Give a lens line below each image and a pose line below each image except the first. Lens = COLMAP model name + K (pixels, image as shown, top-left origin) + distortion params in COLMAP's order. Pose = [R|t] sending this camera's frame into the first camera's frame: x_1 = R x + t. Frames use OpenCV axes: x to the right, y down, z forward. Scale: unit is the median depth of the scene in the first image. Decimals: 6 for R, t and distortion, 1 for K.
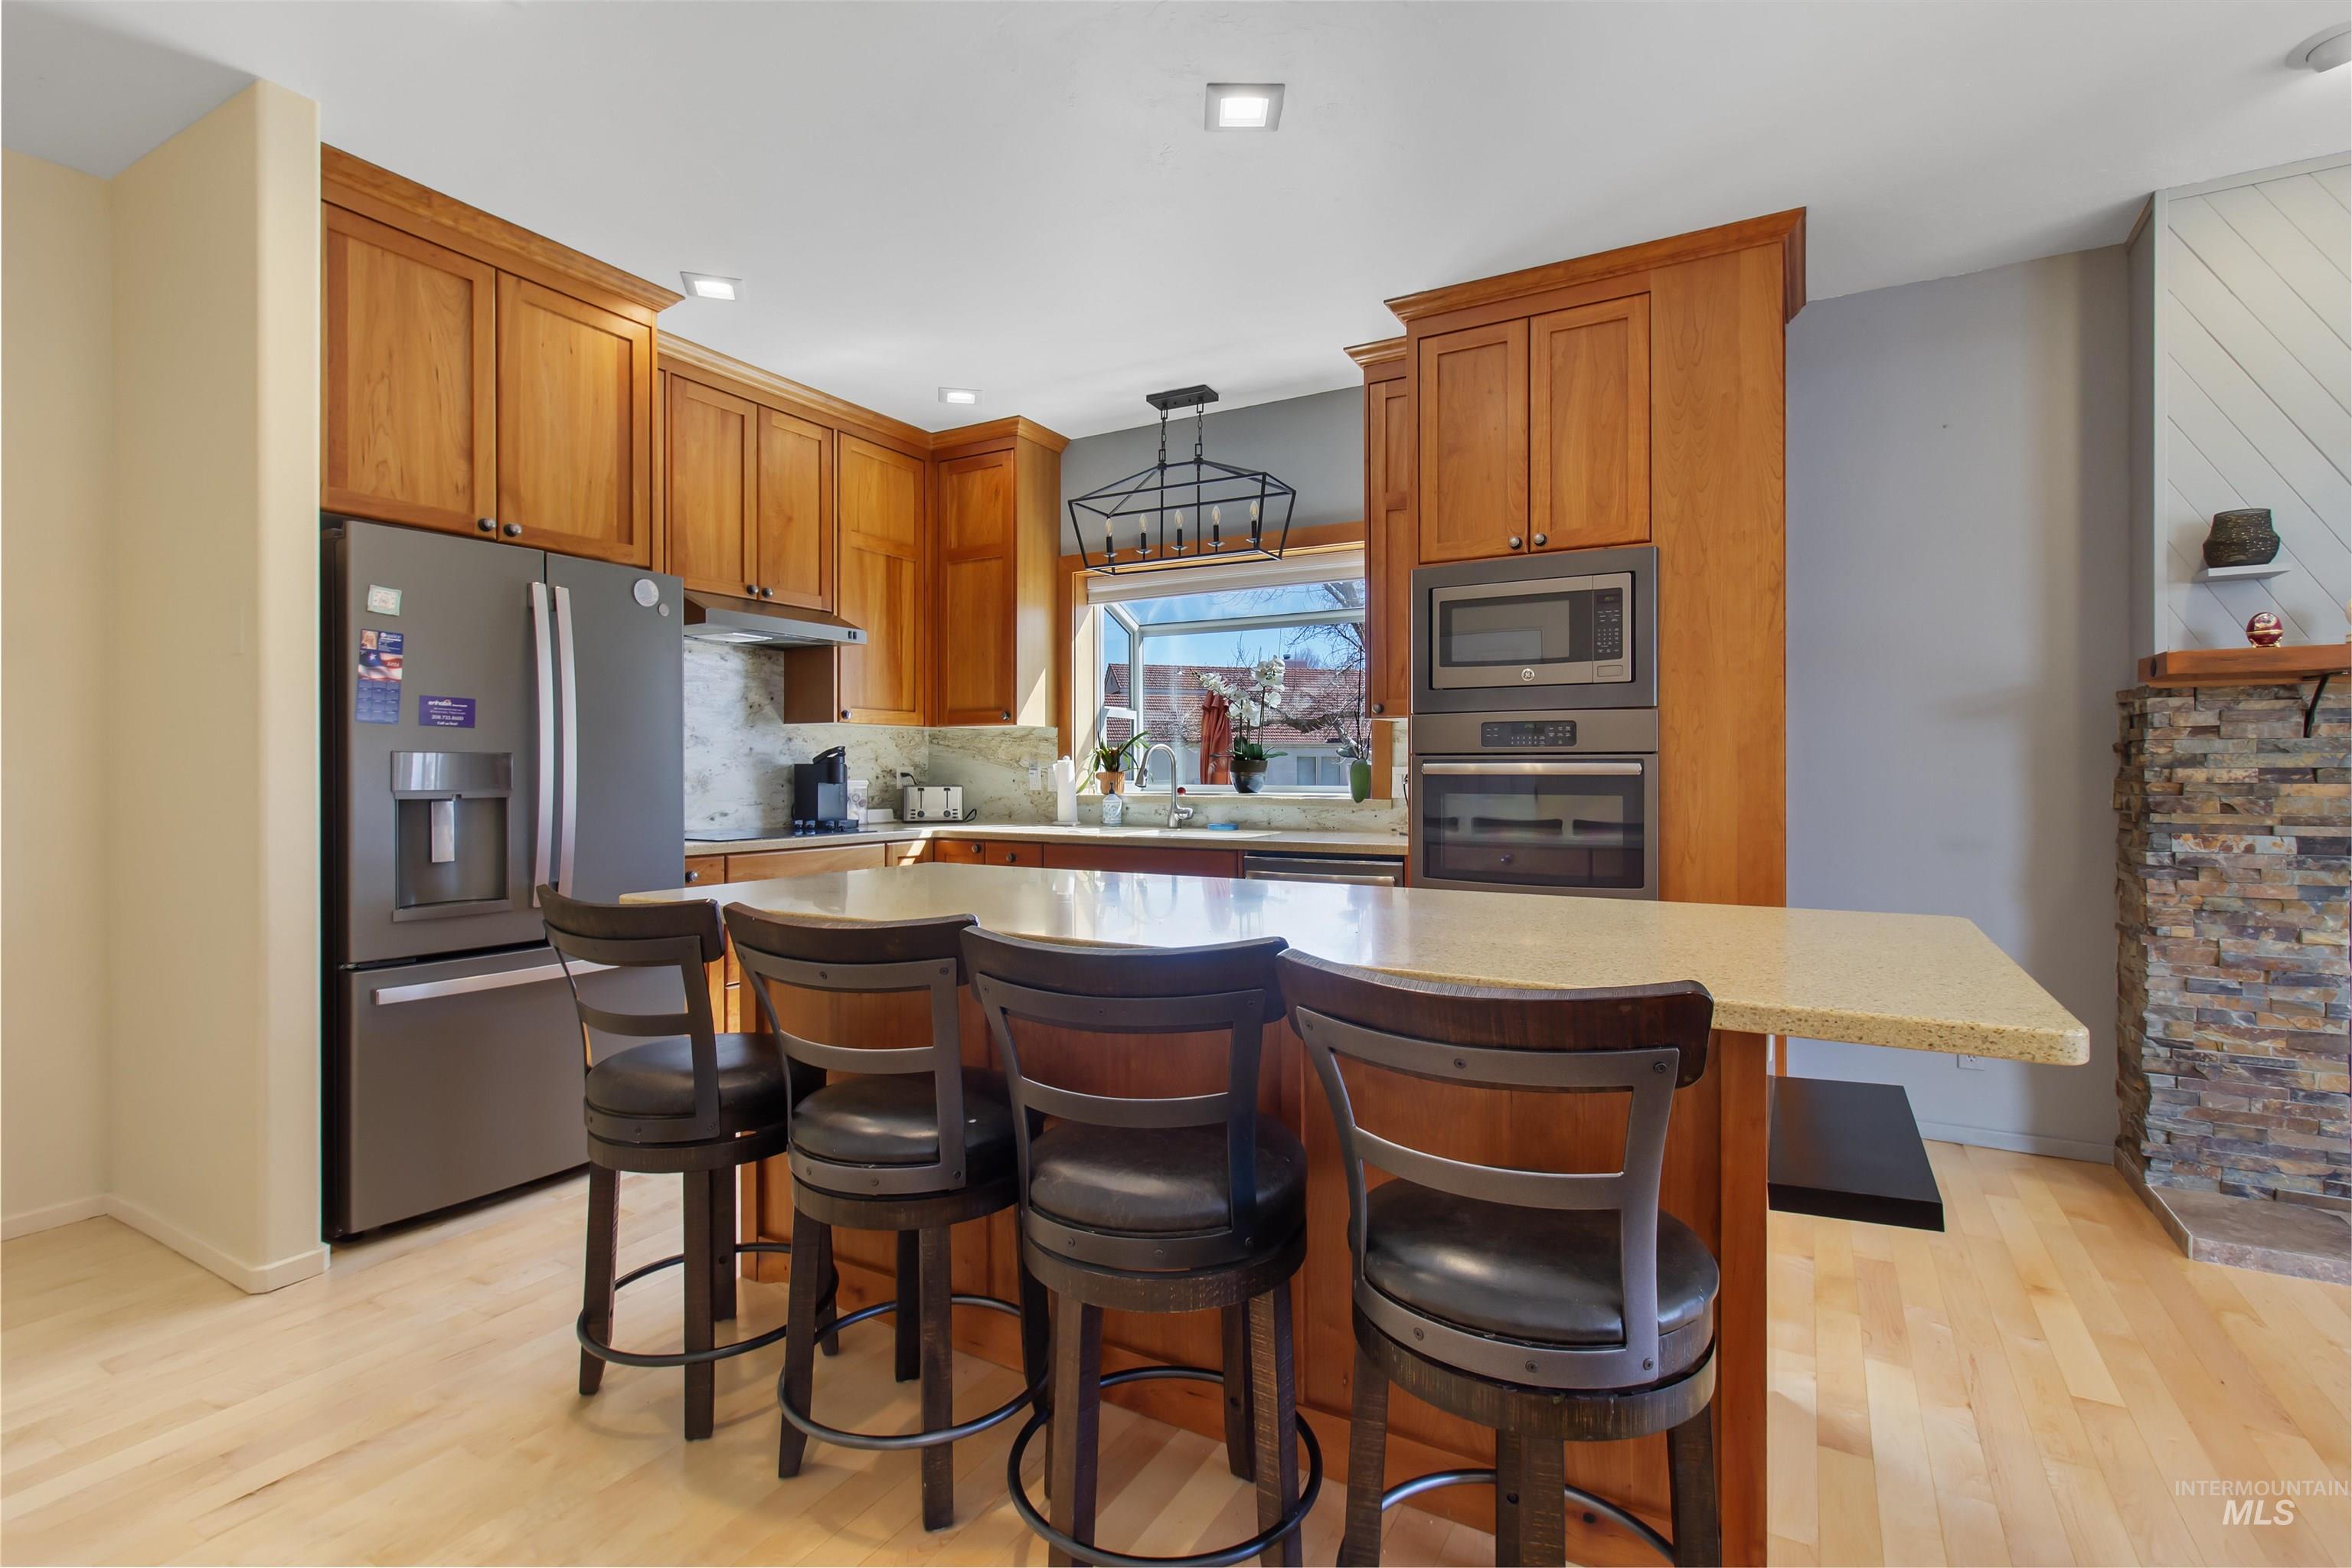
lens RADIAL K [[1083.9, 0, 1199.1], [0, 1083.9, 764.1], [0, 0, 1]] dist [-0.000607, 0.000733]
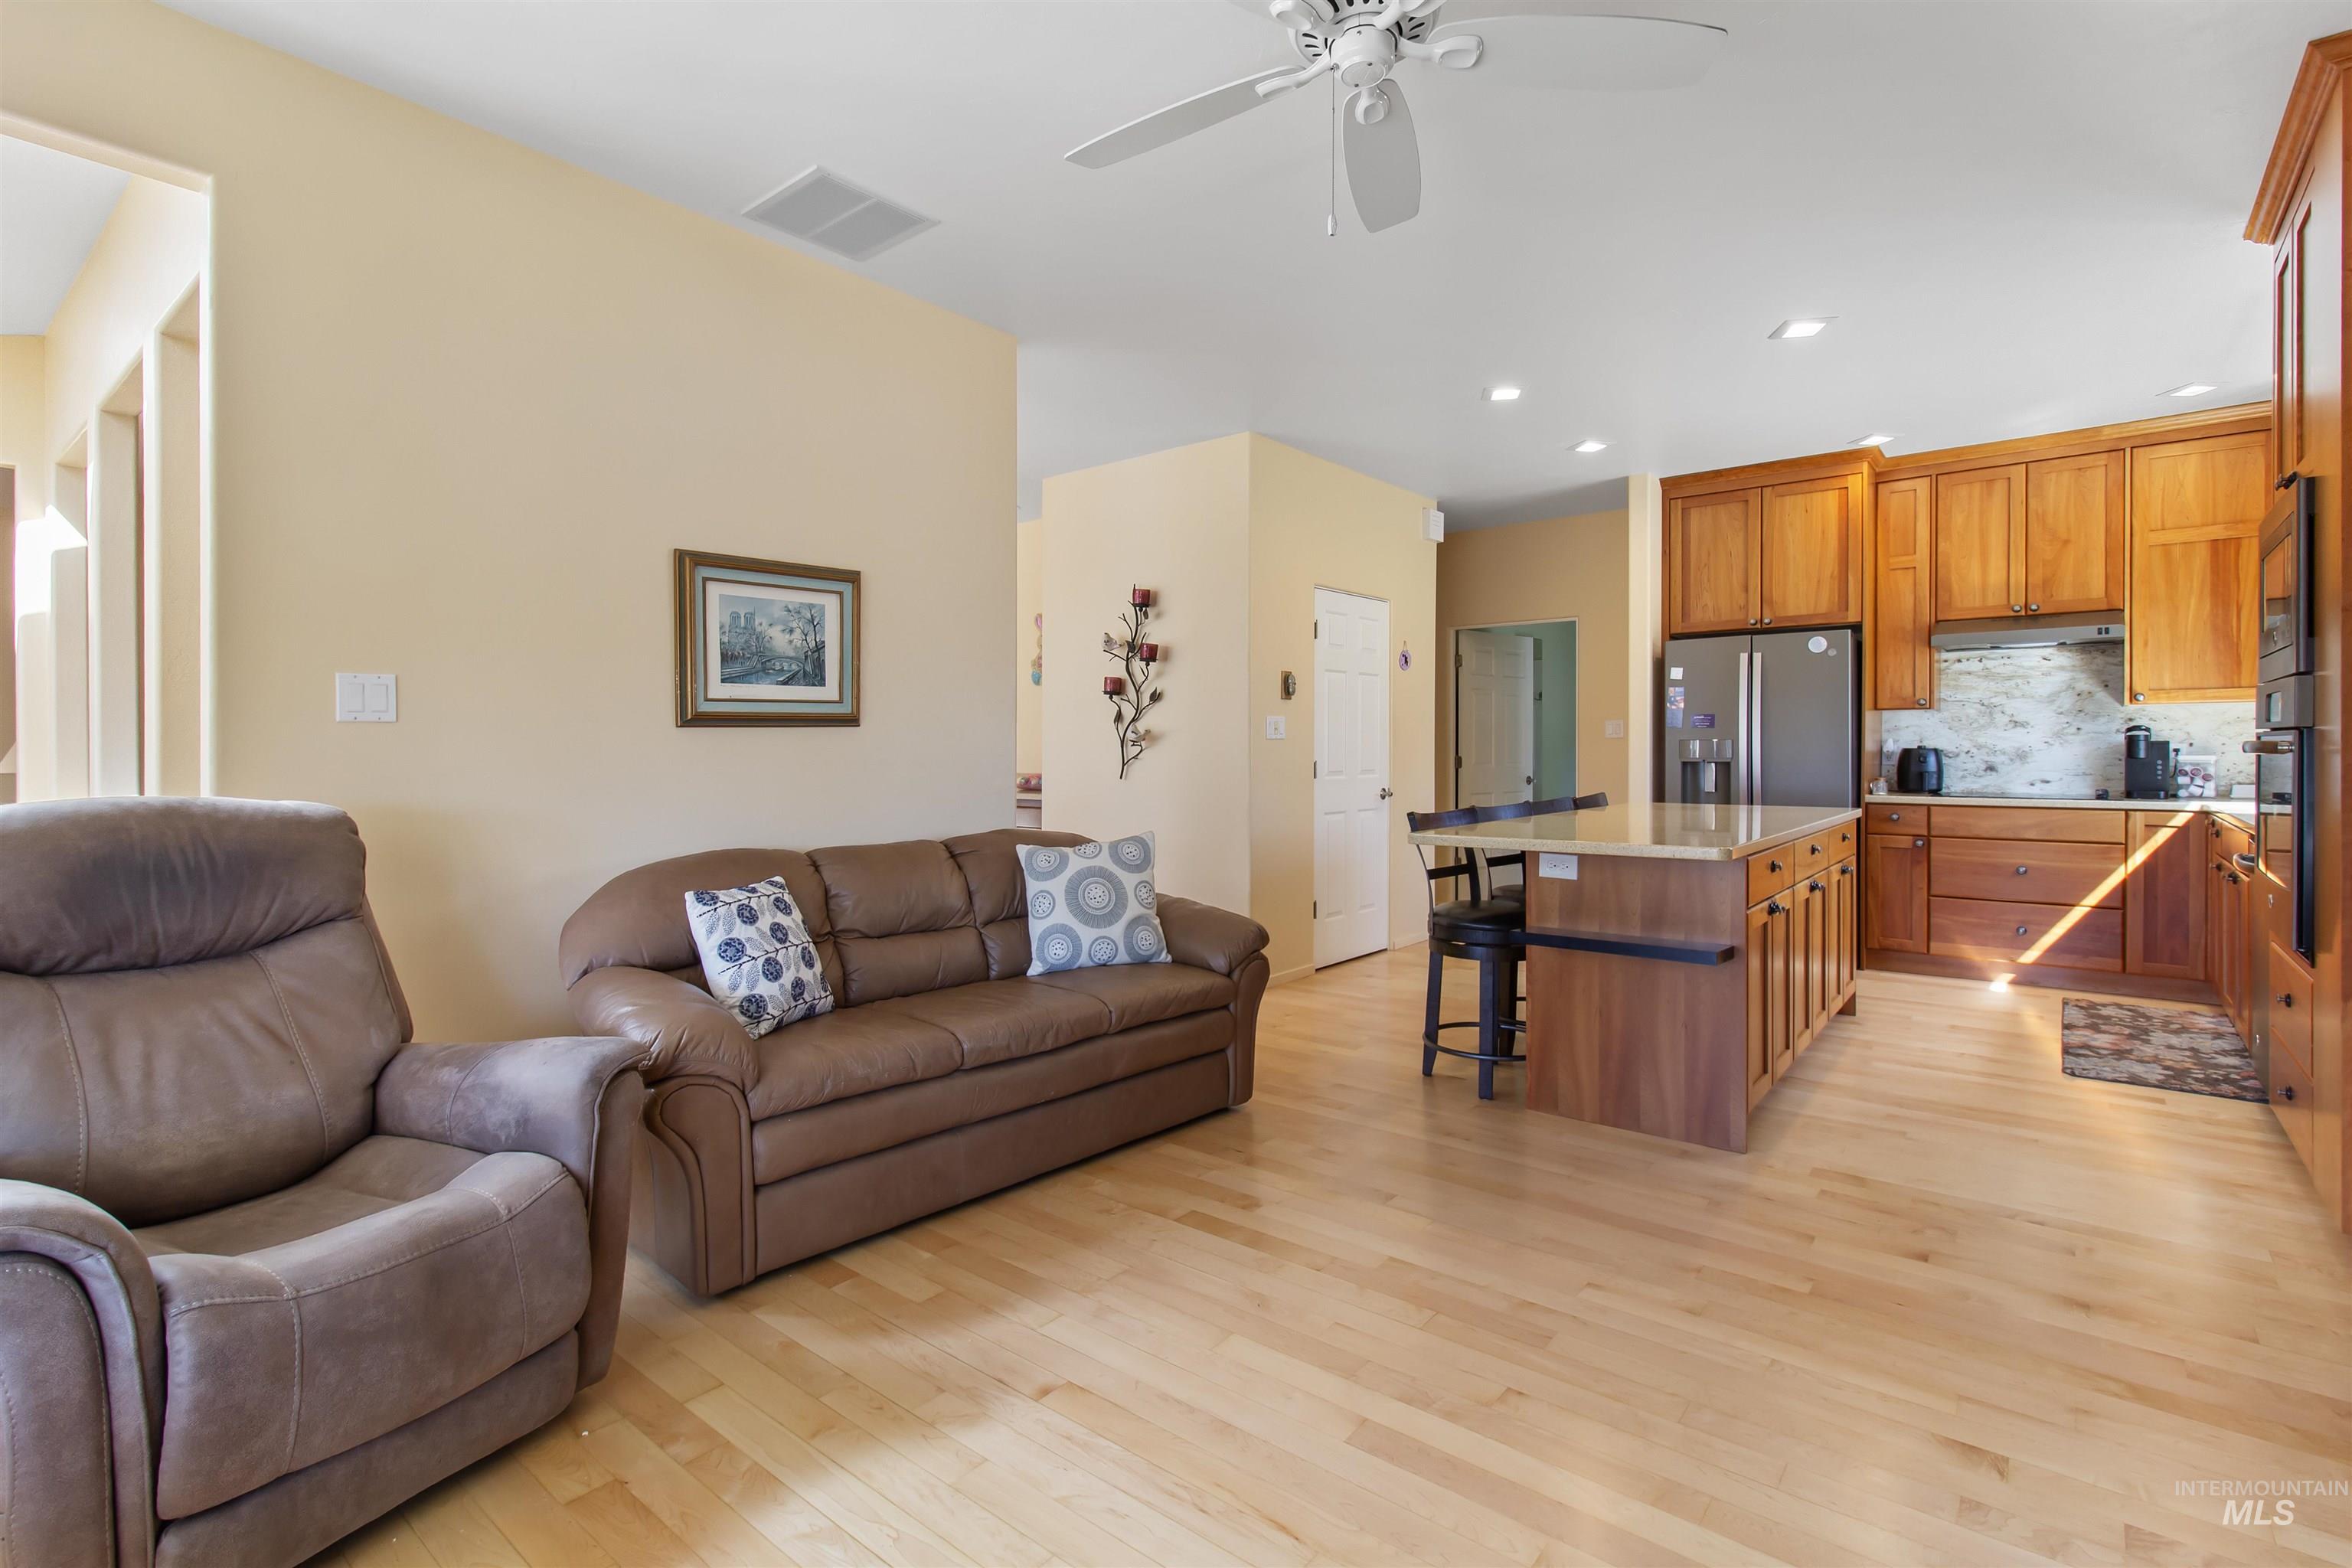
lens RADIAL K [[1083.9, 0, 1179.4], [0, 1083.9, 760.0], [0, 0, 1]] dist [-0.000607, 0.000733]
pose [[-0.173286, 0.011744, -0.984801, 1.335978], [0.010765, 0.999892, 0.010030, -0.003028], [0.984813, -0.008863, -0.173394, 0.294009]]
